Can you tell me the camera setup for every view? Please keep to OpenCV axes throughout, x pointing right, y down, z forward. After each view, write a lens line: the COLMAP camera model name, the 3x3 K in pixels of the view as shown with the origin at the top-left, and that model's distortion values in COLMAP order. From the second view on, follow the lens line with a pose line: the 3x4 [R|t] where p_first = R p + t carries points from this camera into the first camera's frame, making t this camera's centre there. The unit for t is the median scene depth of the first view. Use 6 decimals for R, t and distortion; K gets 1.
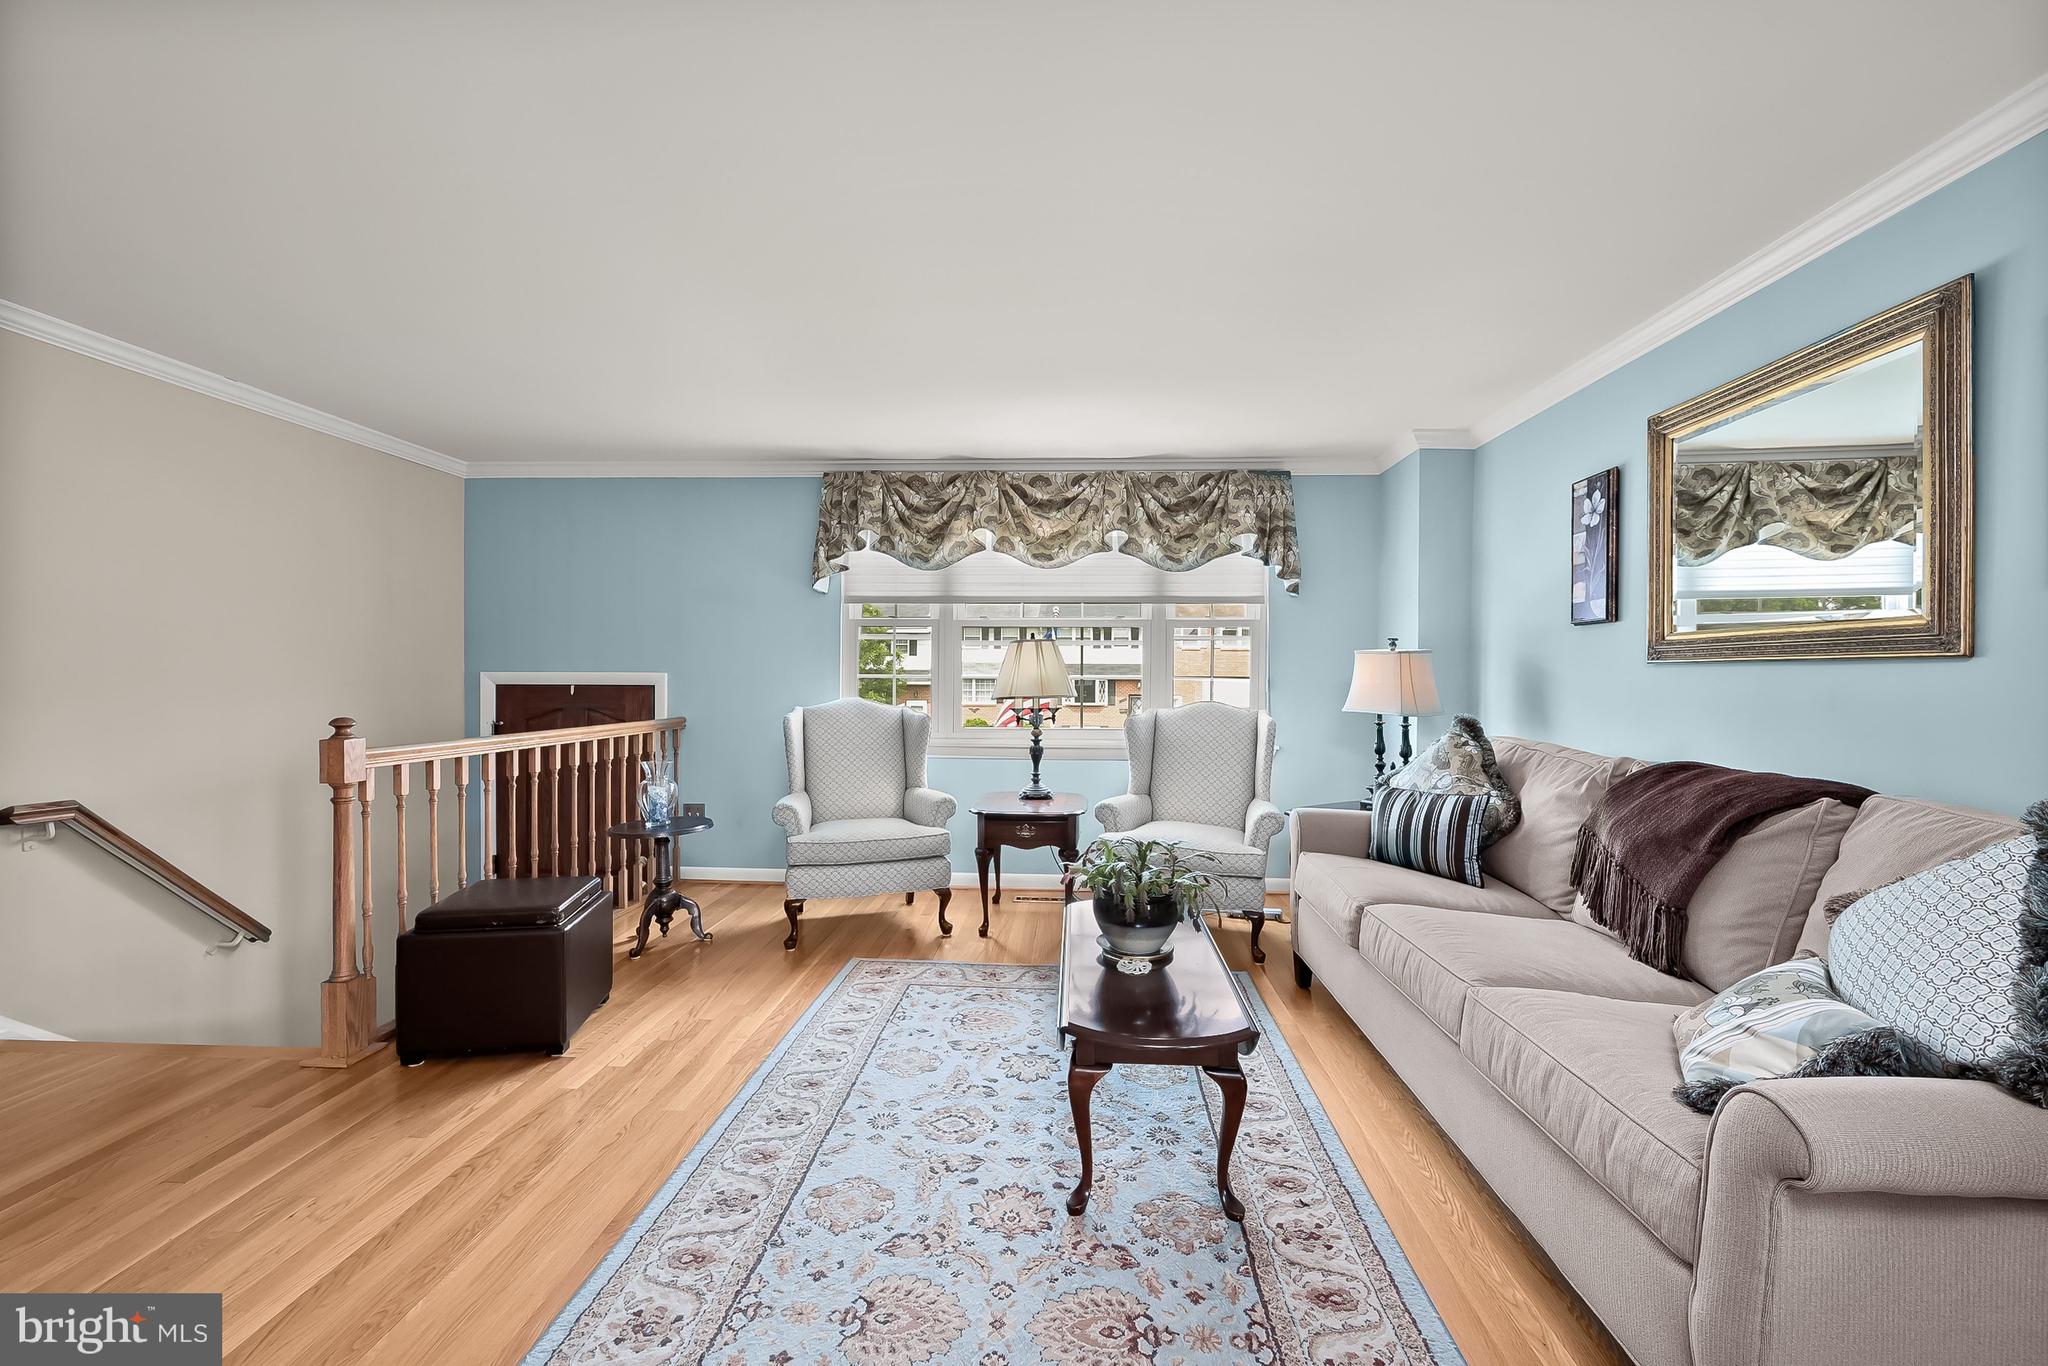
lens RADIAL K [[815.4, 0, 1040.4], [0, 815.4, 689.3], [0, 0, 1]] dist [-0.001704, 0.001259]
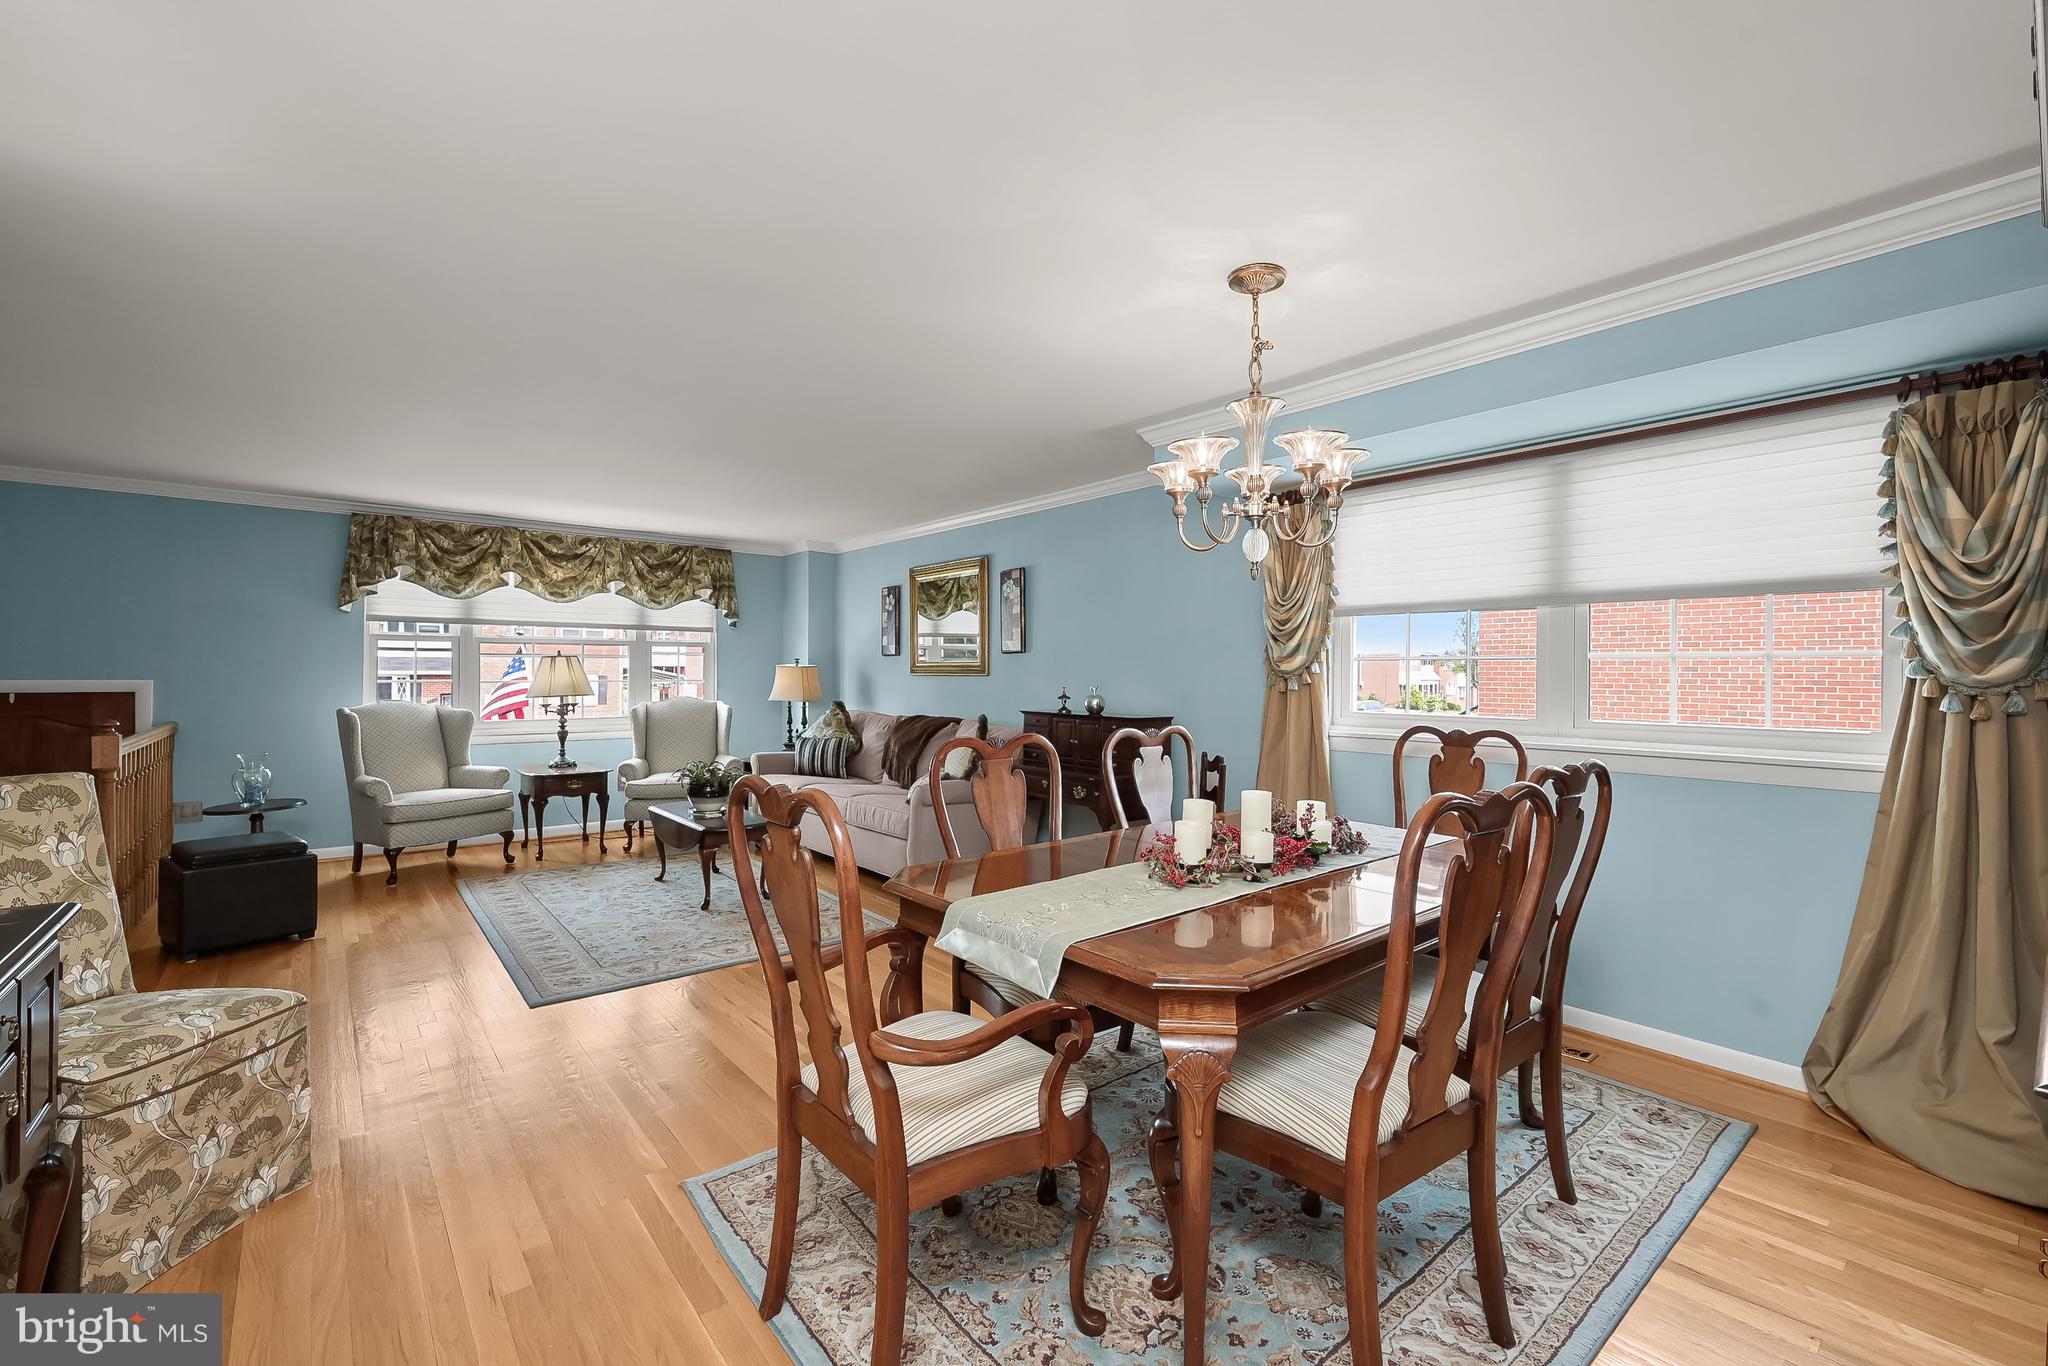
lens RADIAL K [[856.6, 0, 1024.2], [0, 856.6, 680.2], [0, 0, 1]] dist [-0.000223, 0.000052]
pose [[0.742397, -0.007249, 0.669922, -0.406985], [0.010143, 0.999948, -0.000420, -0.008536], [-0.669884, 0.007107, 0.742432, -0.647274]]
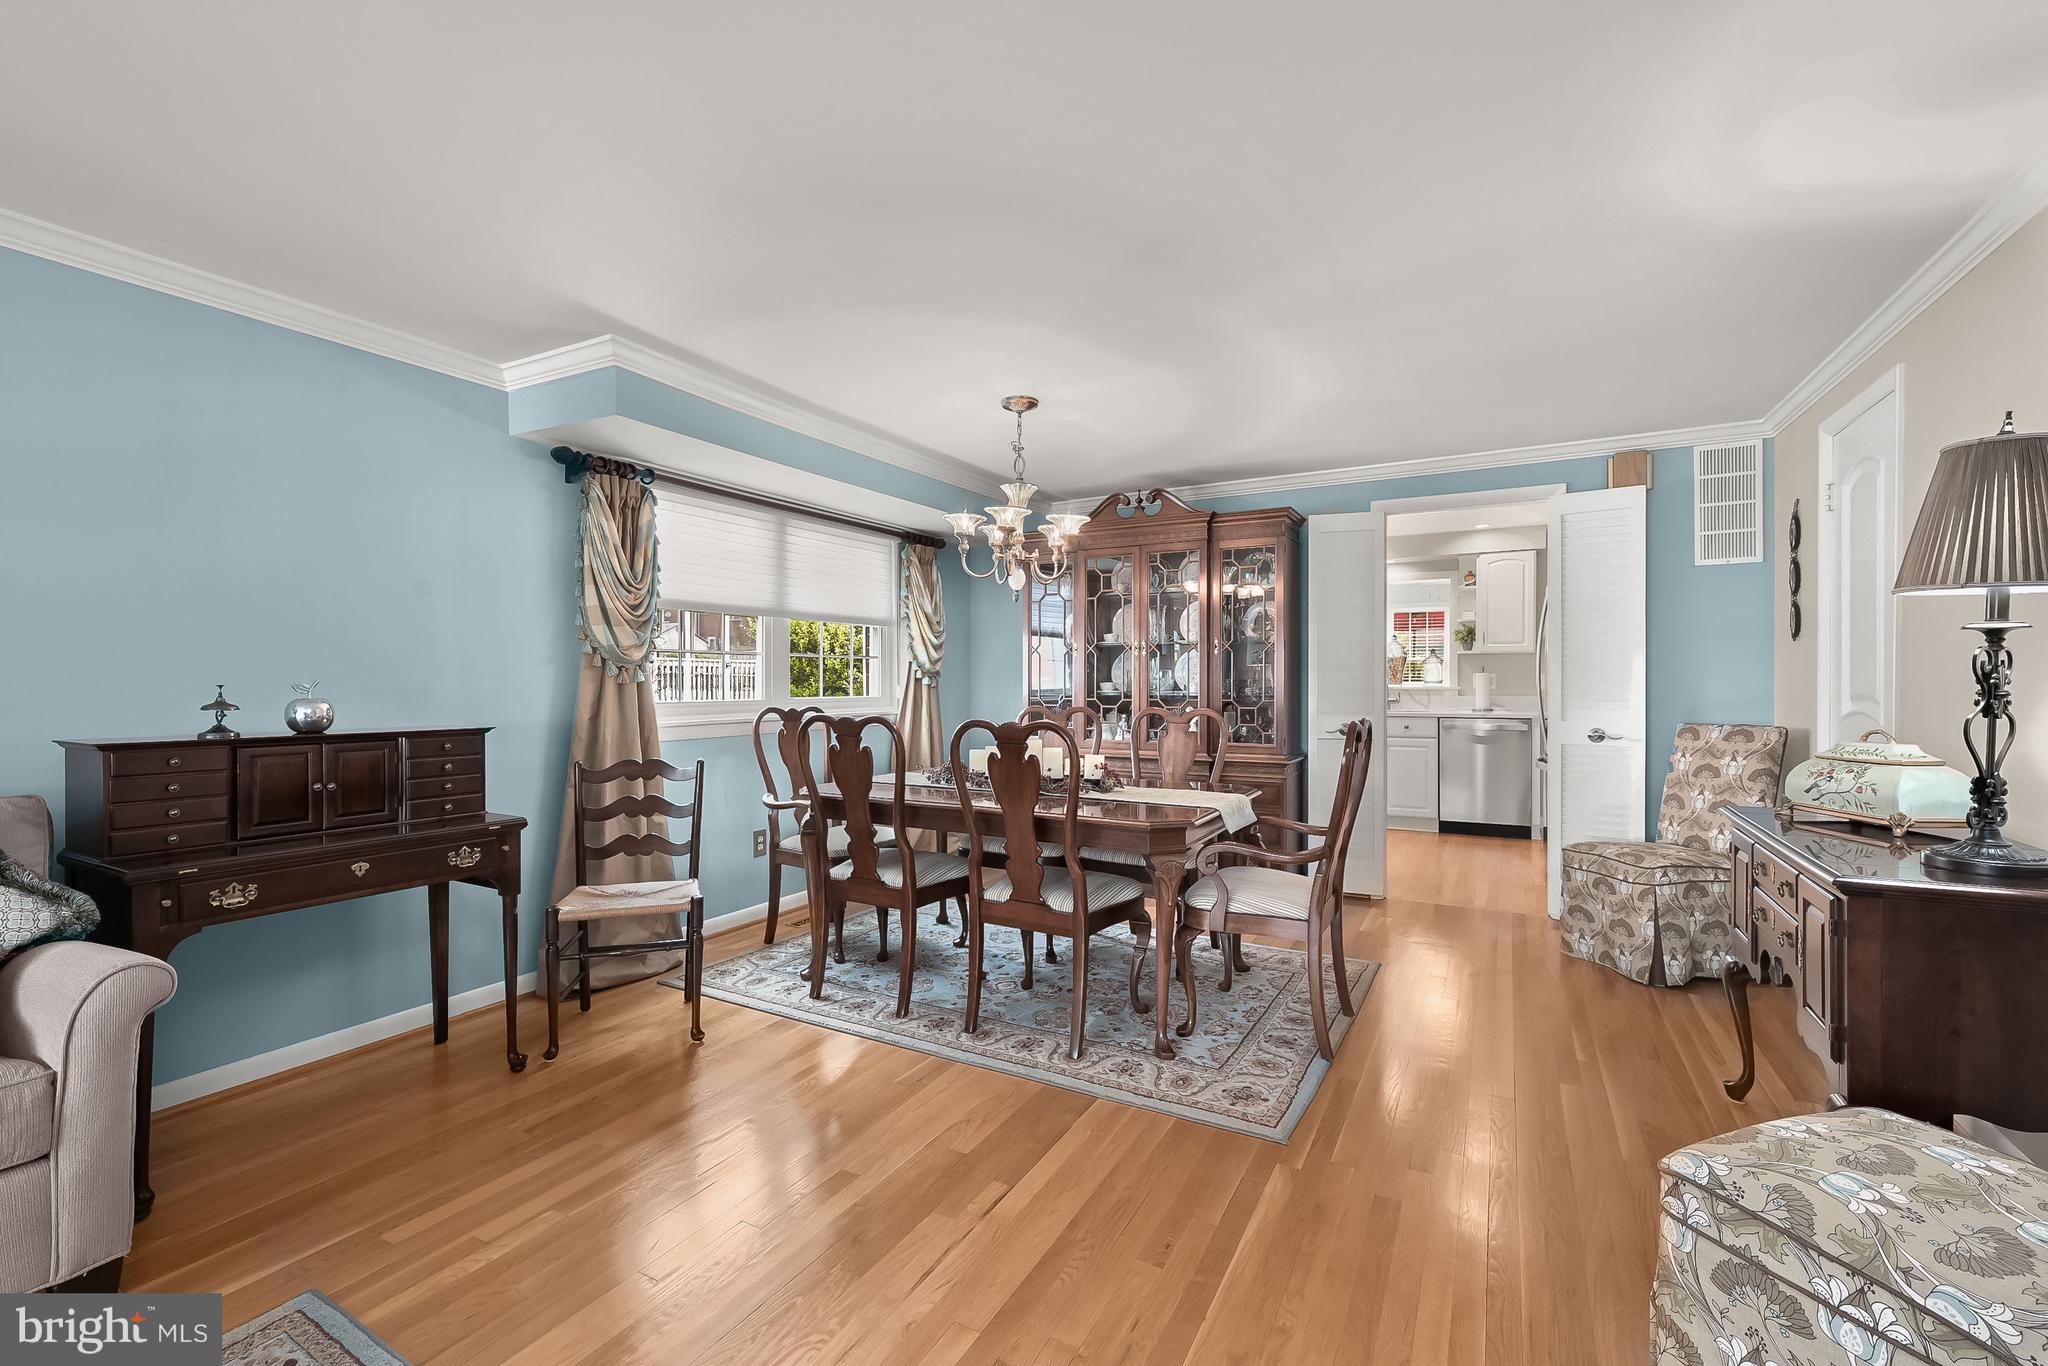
lens RADIAL K [[856.6, 0, 1035.8], [0, 856.6, 688.5], [0, 0, 1]] dist [-0.000223, 0.000052]
pose [[-0.896896, -0.009786, 0.442133, -0.313962], [0.002626, 0.999620, 0.027452, -0.010787], [-0.442234, 0.025783, -0.896529, 0.414061]]
